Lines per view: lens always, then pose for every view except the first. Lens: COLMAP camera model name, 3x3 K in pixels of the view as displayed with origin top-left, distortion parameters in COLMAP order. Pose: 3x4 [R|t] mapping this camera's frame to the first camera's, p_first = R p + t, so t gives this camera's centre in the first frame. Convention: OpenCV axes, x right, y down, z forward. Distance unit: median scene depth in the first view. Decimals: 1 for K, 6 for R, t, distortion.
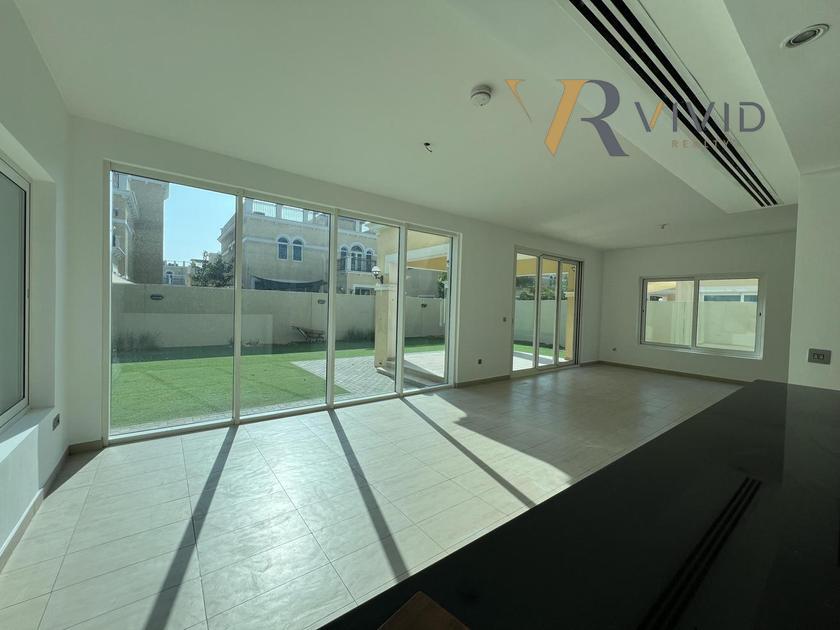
lens RADIAL K [[336.1, 0, 418.9], [0, 336.1, 314.1], [0, 0, 1]] dist [0.000211, 0.001068]
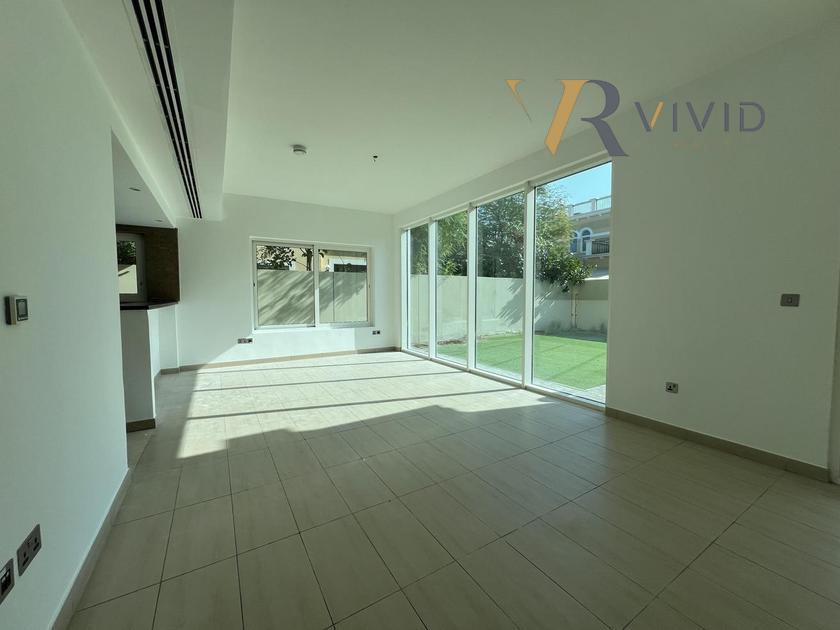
lens RADIAL K [[336.1, 0, 418.9], [0, 336.1, 314.7], [0, 0, 1]] dist [0.000211, 0.001068]
pose [[-0.108123, 0.022450, -0.993884, 0.592811], [-0.032424, 0.999133, 0.026096, 0.031856], [0.993609, 0.035047, -0.107301, 0.594418]]
